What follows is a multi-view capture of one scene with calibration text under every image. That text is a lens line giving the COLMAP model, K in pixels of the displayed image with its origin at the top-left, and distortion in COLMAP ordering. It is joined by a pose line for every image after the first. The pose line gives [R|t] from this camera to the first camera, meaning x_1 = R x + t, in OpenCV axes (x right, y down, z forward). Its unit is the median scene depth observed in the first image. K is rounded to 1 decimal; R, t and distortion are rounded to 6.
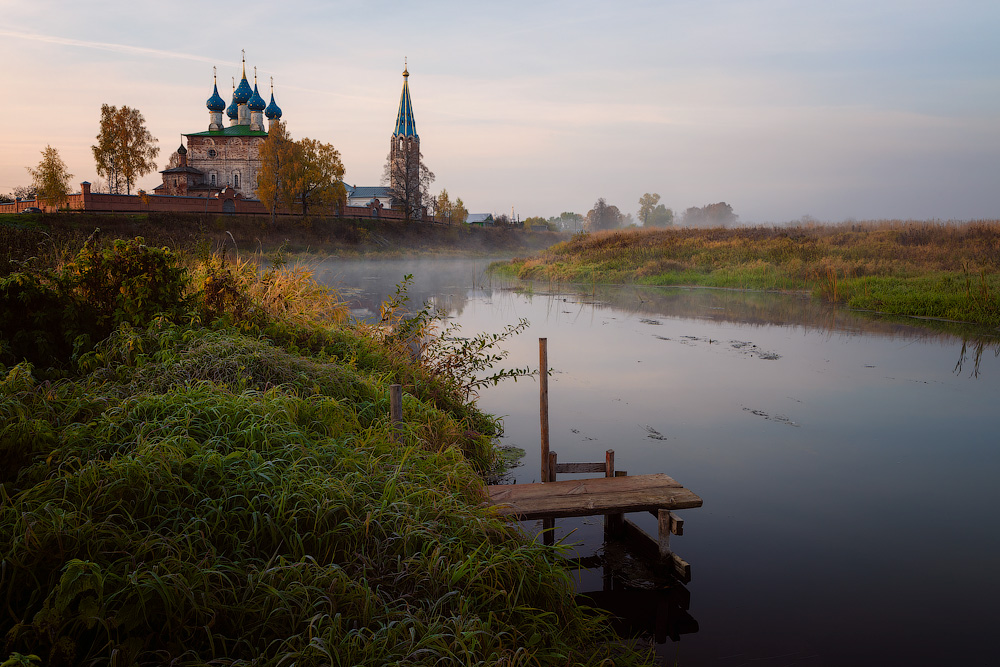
lens RADIAL K [[796.3, 0, 500.0], [0, 796.3, 333.5], [0, 0, 1]] dist [0.002869, 0.000888]
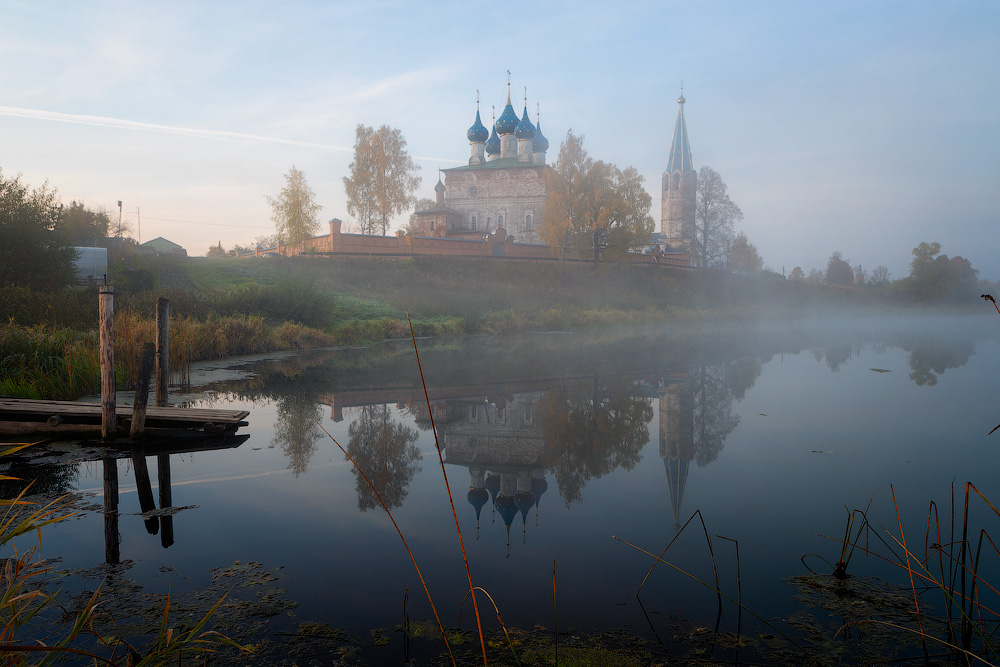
lens RADIAL K [[689.6, 0, 500.0], [0, 689.6, 333.5], [0, 0, 1]] dist [-0.033420, 0.001163]
pose [[0.976158, 0.008148, -0.216907, -0.202577], [-0.022502, 0.997710, -0.063788, -0.037881], [0.215890, 0.067148, 0.974106, 0.364100]]
